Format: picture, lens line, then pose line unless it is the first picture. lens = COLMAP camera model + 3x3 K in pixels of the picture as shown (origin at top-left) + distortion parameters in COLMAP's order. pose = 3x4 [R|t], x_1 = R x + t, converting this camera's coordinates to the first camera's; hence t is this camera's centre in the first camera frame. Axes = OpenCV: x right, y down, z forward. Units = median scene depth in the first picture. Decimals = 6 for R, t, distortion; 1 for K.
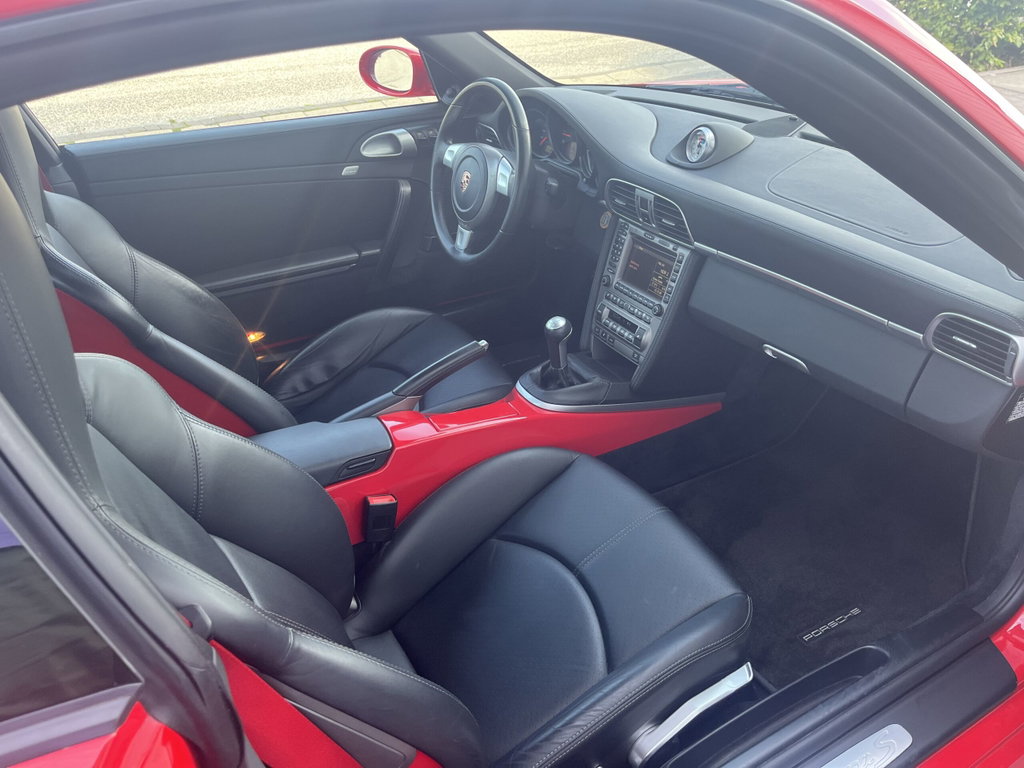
lens RADIAL K [[784.6, 0, 520.3], [0, 784.6, 380.3], [0, 0, 1]] dist [0.032946, -0.049521]
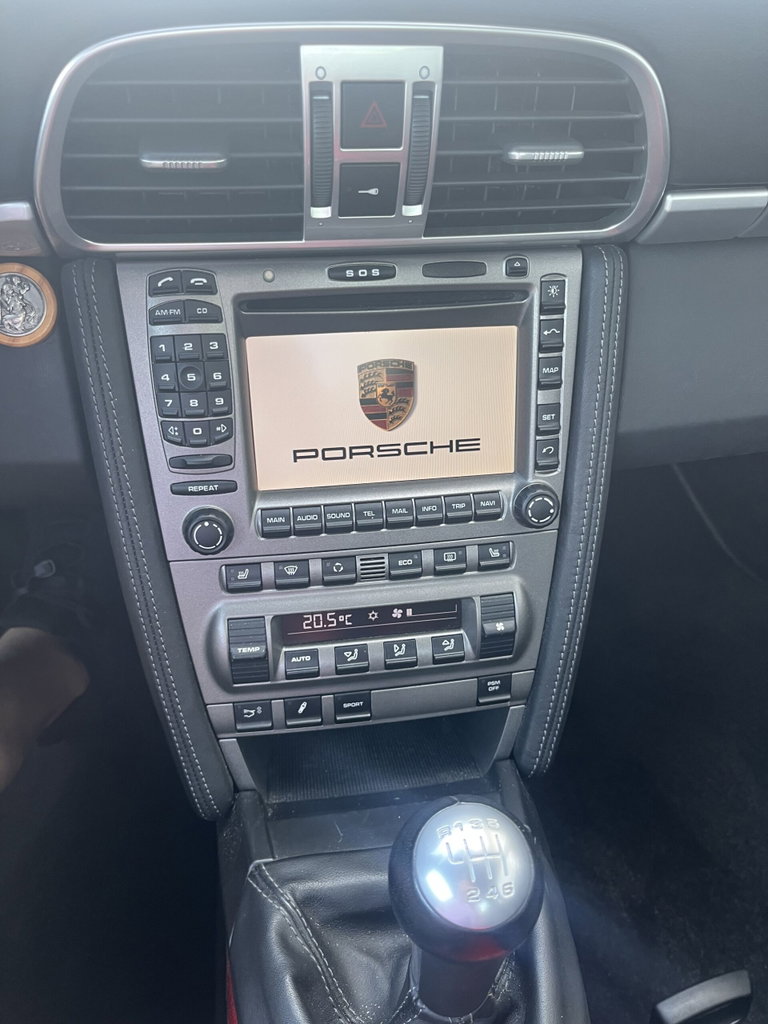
lens RADIAL K [[784.6, 0, 384.3], [0, 784.6, 518.1], [0, 0, 1]] dist [0.032946, -0.049521]
pose [[0.346171, -0.502907, 0.791991, -0.061183], [0.452236, 0.829083, 0.328792, -0.192103], [-0.821978, 0.244349, 0.514437, 0.866536]]
